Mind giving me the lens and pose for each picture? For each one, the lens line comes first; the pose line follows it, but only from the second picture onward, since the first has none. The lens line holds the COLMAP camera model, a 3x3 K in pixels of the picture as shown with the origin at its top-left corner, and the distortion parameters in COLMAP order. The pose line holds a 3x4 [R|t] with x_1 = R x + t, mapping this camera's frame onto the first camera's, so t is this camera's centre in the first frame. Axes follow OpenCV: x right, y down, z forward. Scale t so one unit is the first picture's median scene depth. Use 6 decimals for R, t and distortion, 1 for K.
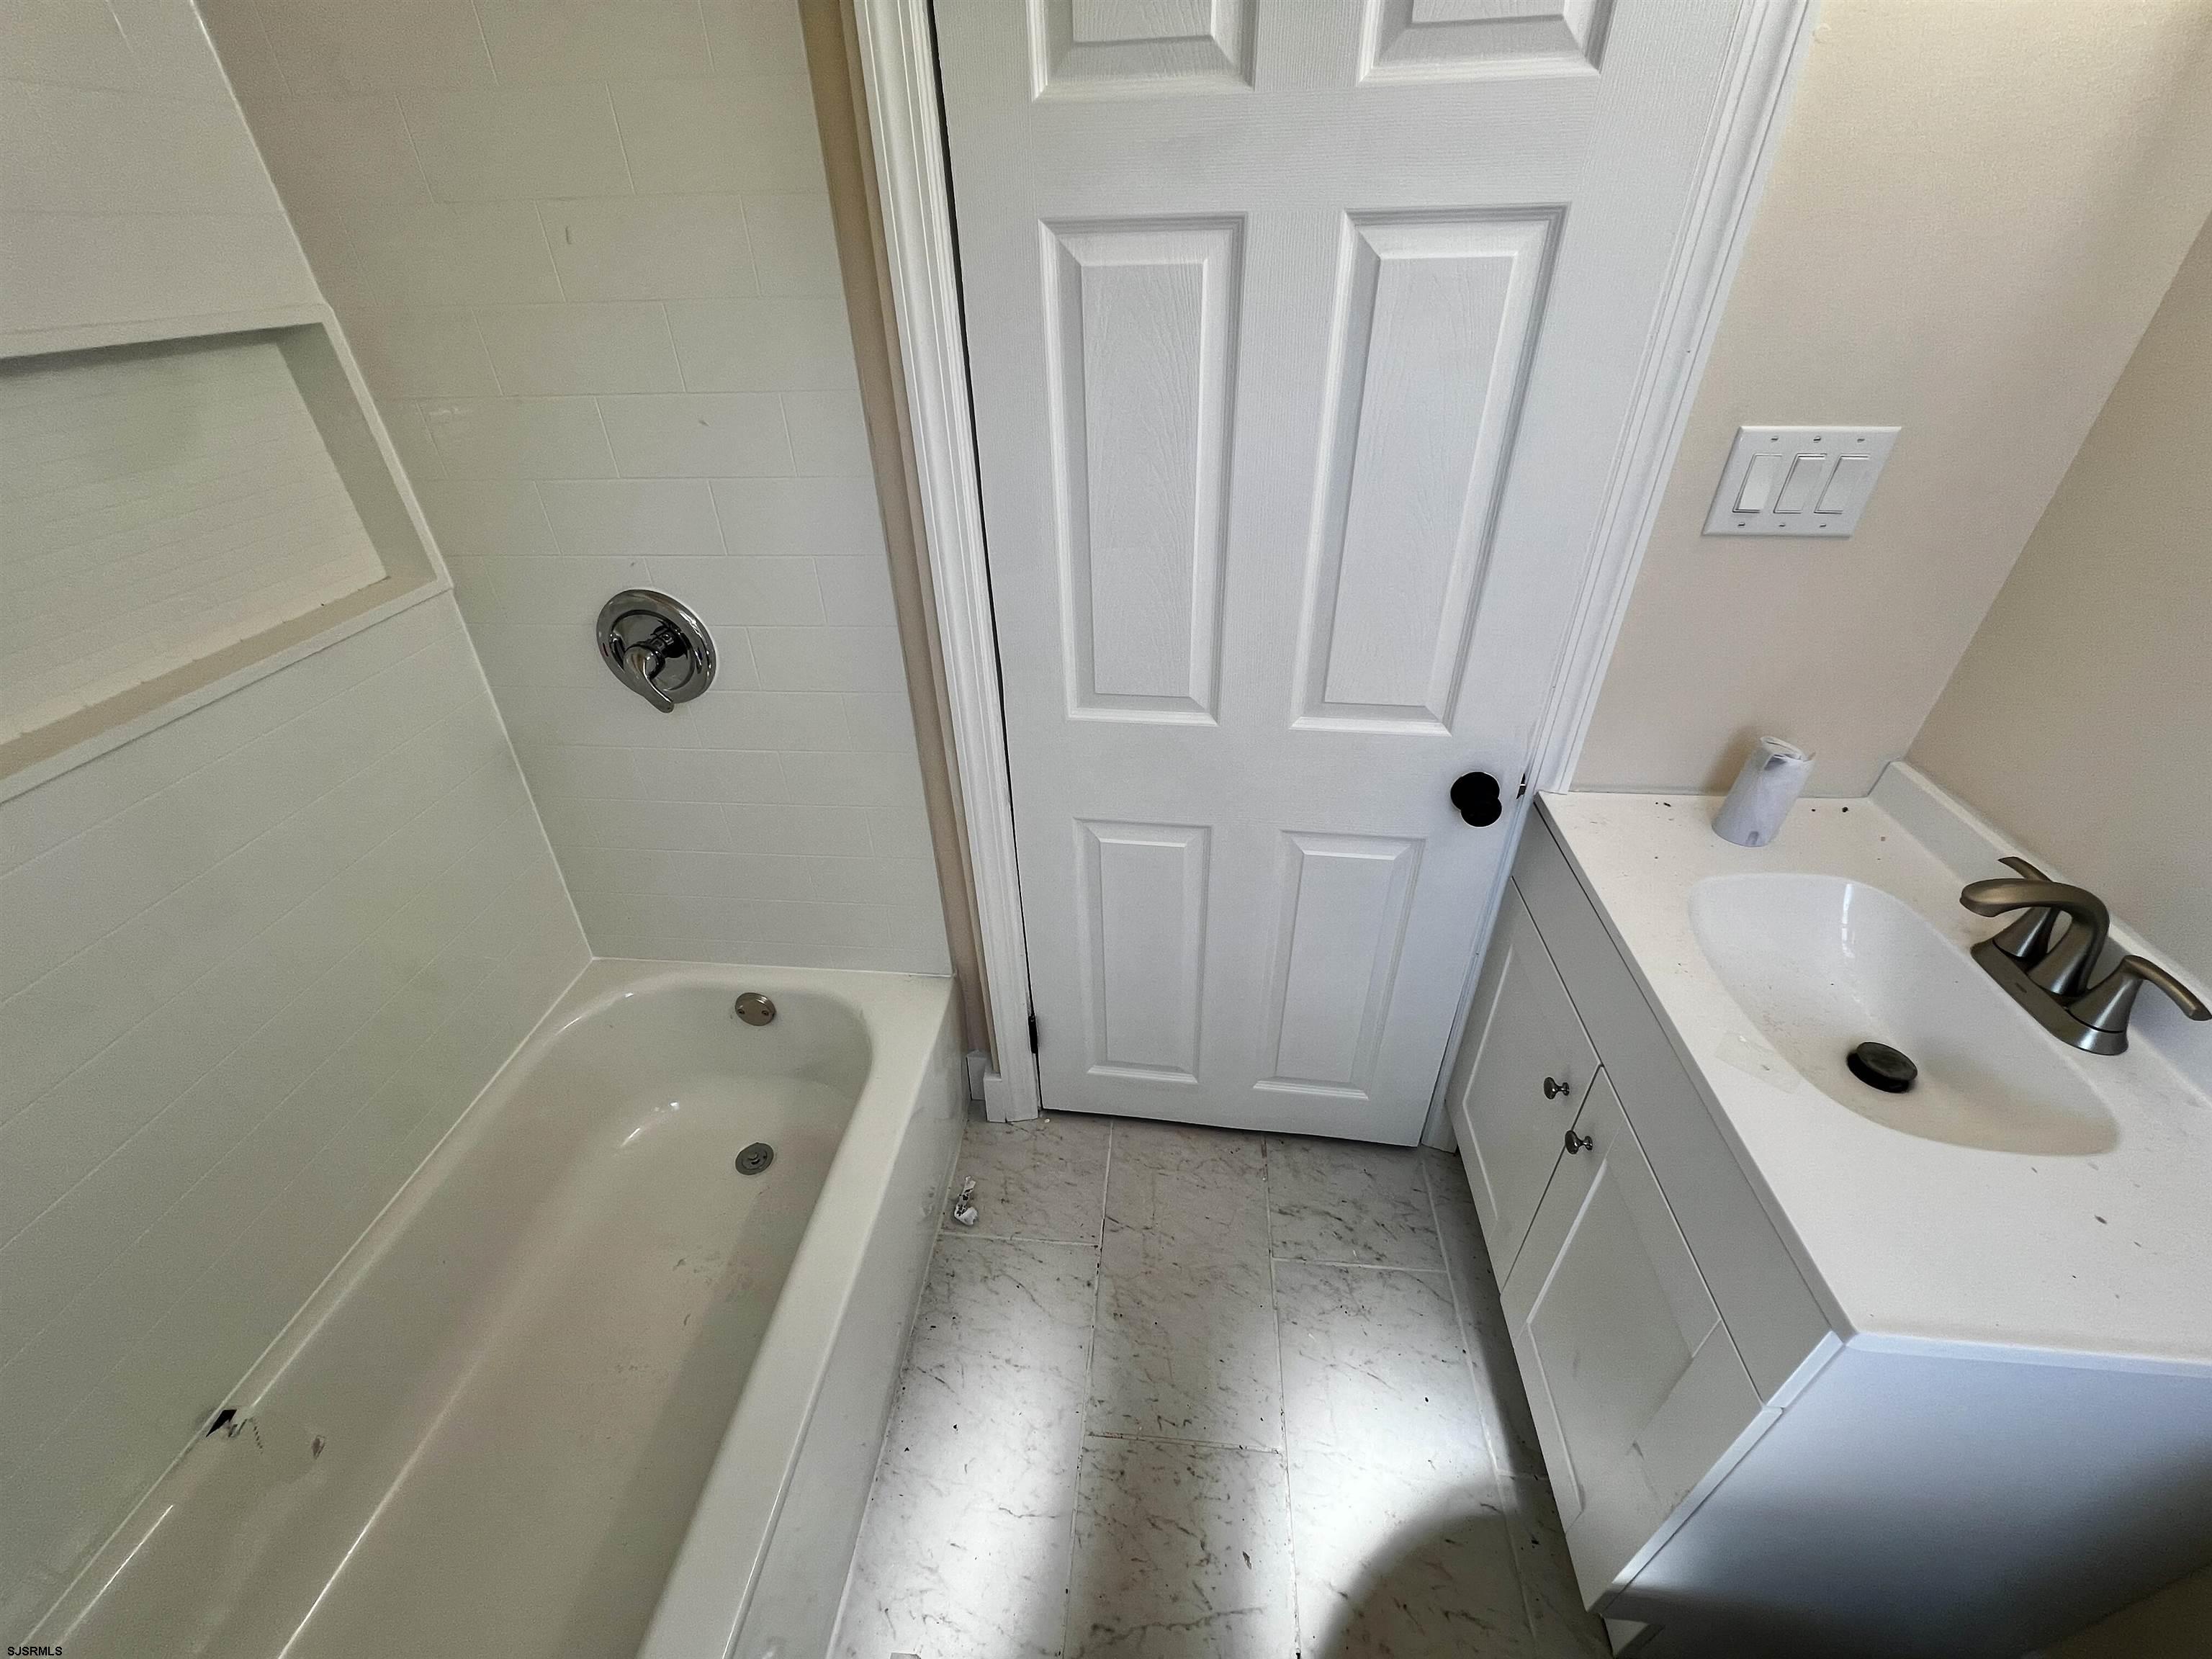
lens RADIAL K [[886.5, 0, 1105.4], [0, 886.5, 826.1], [0, 0, 1]] dist [-0.002581, 0.000697]
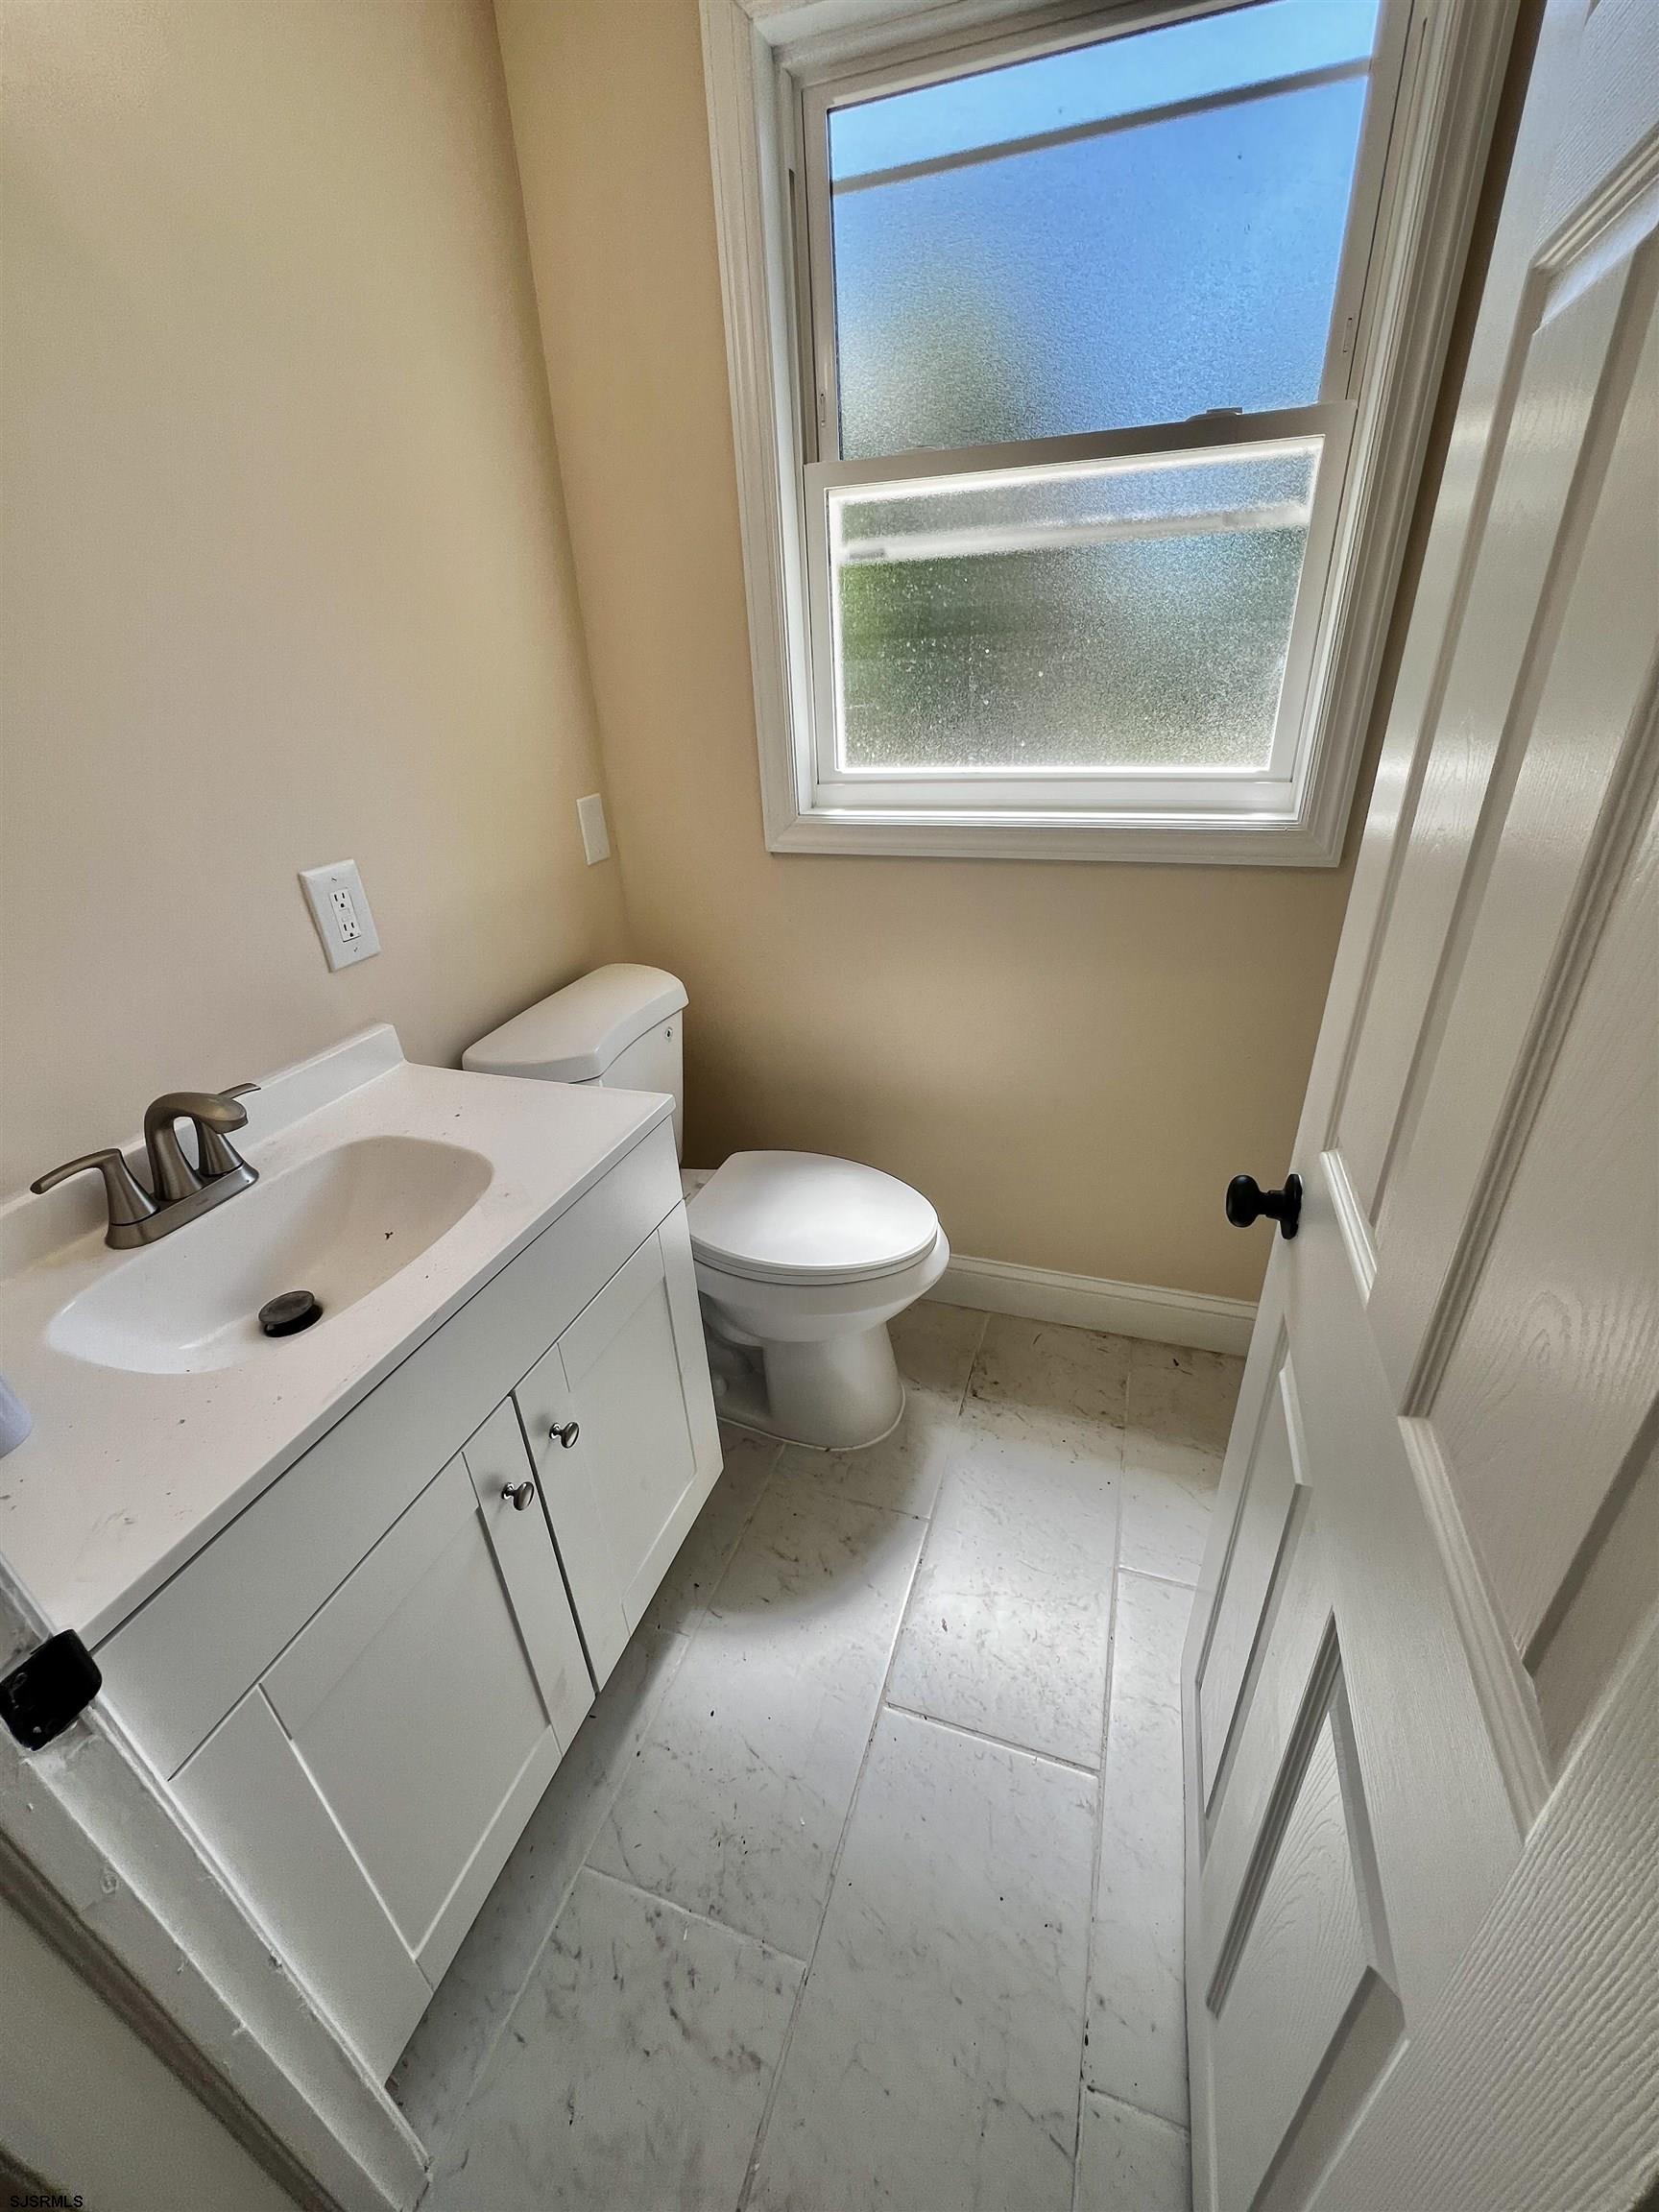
lens RADIAL K [[886.5, 0, 836.1], [0, 886.5, 1107.7], [0, 0, 1]] dist [-0.002581, 0.000697]
pose [[-0.971286, -0.046960, 0.233234, 0.046103], [0.181299, 0.488705, 0.853404, -0.360772], [-0.154059, 0.871184, -0.466158, 0.743757]]
